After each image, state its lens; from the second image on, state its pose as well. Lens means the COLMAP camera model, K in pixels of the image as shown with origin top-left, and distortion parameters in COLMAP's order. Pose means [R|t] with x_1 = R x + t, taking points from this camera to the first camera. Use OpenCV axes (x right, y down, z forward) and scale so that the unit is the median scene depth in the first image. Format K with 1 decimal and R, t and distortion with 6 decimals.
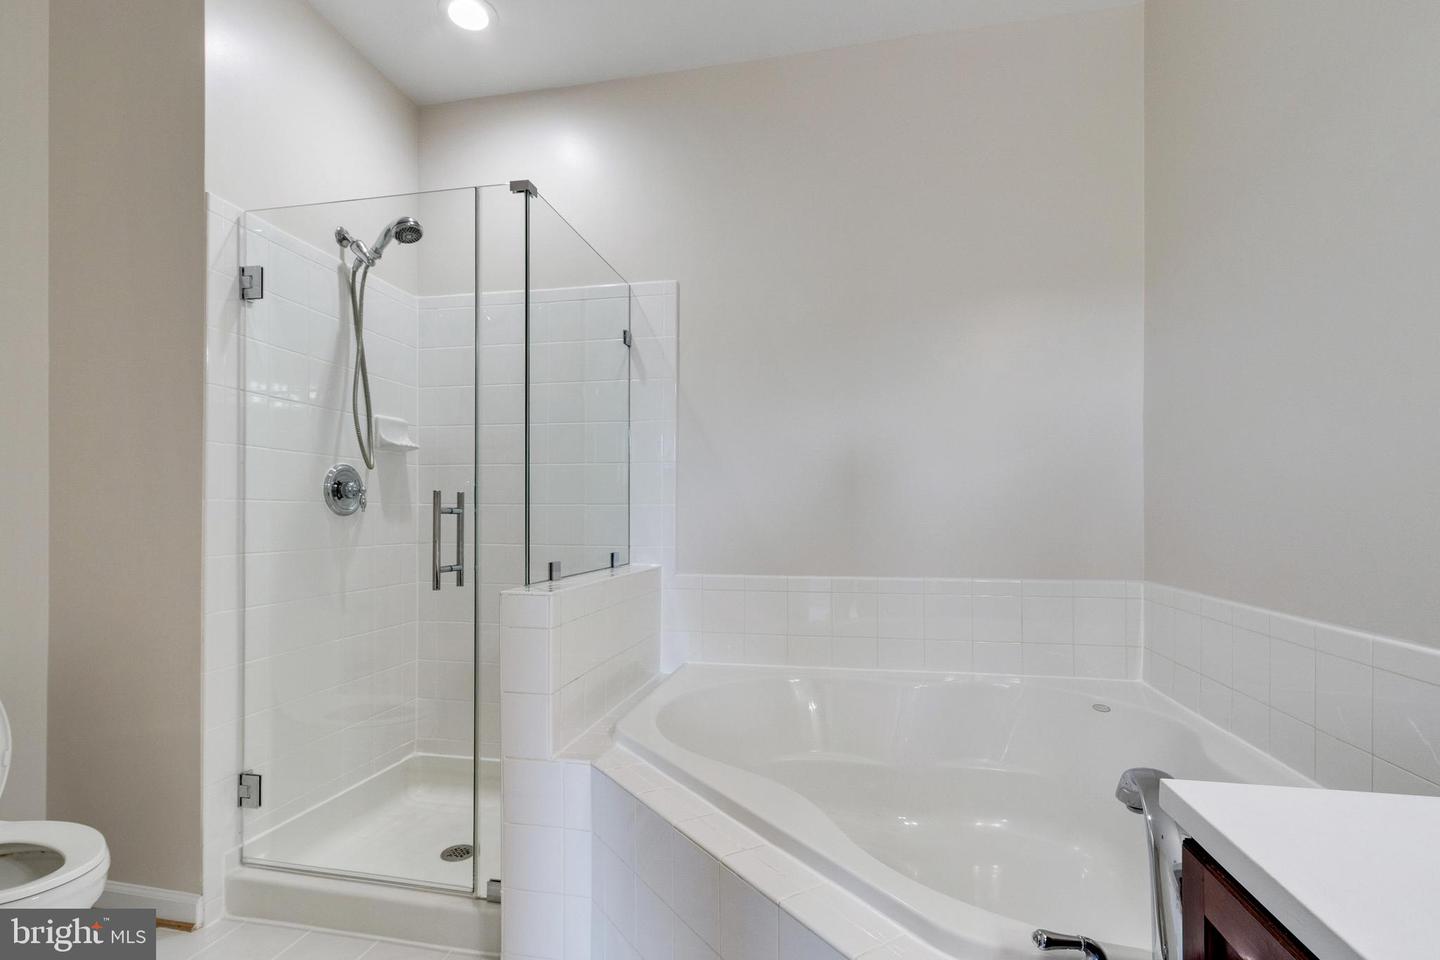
lens RADIAL K [[671.4, 0, 710.6], [0, 671.4, 512.1], [0, 0, 1]] dist [0.009605, -0.004855]
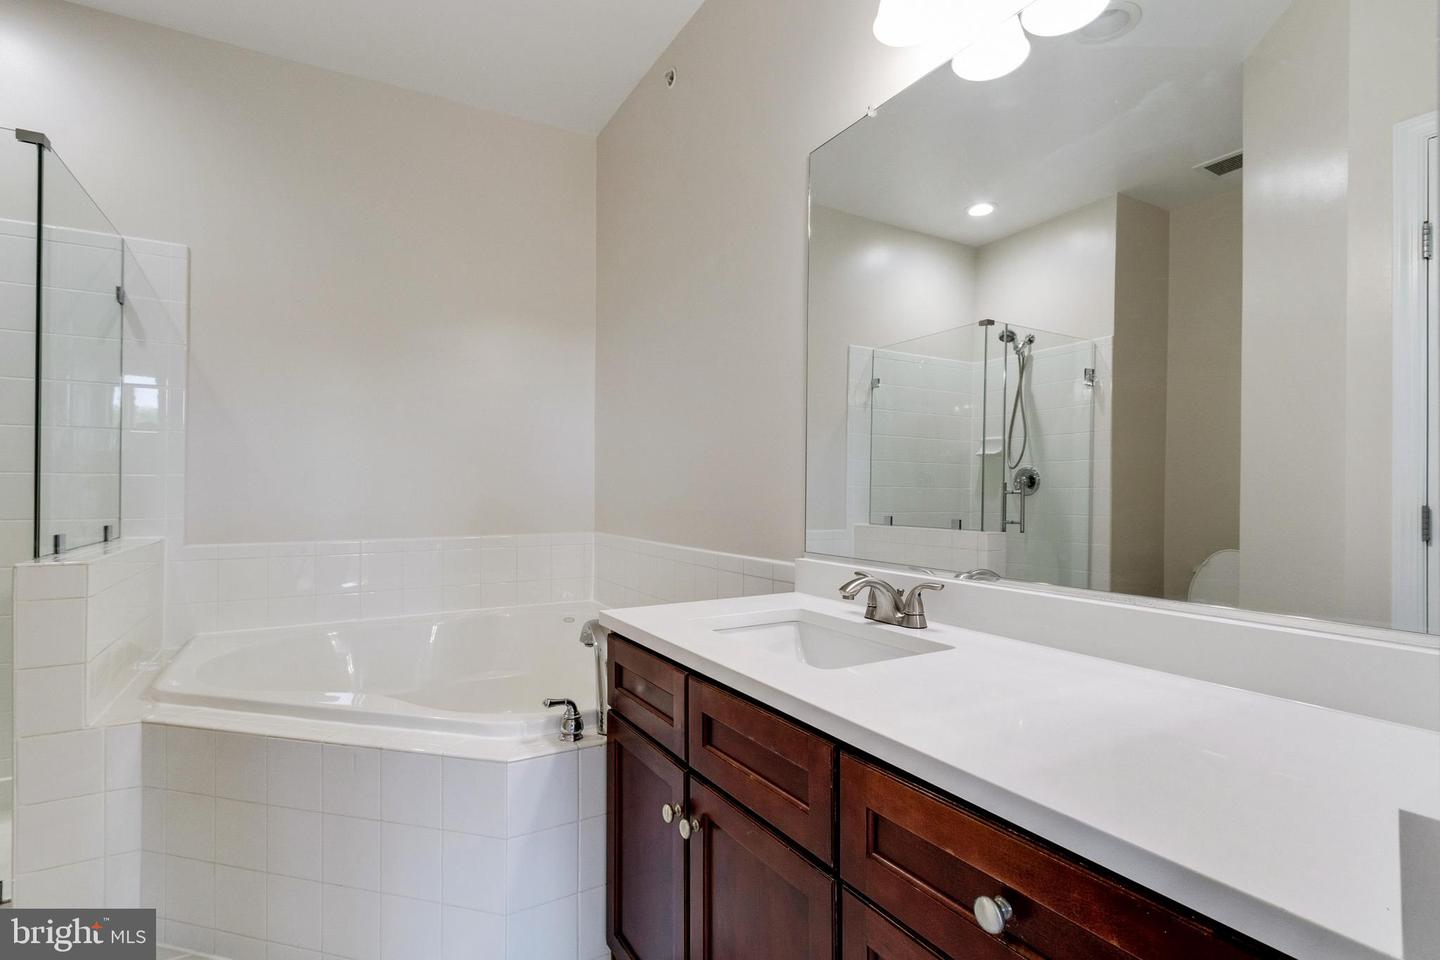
lens RADIAL K [[671.4, 0, 719.0], [0, 671.4, 482.8], [0, 0, 1]] dist [0.009605, -0.004855]
pose [[0.729505, 0.003959, 0.683964, -0.165452], [-0.001742, 0.999991, -0.003930, 0.003722], [-0.683973, 0.001675, 0.729505, -0.261657]]
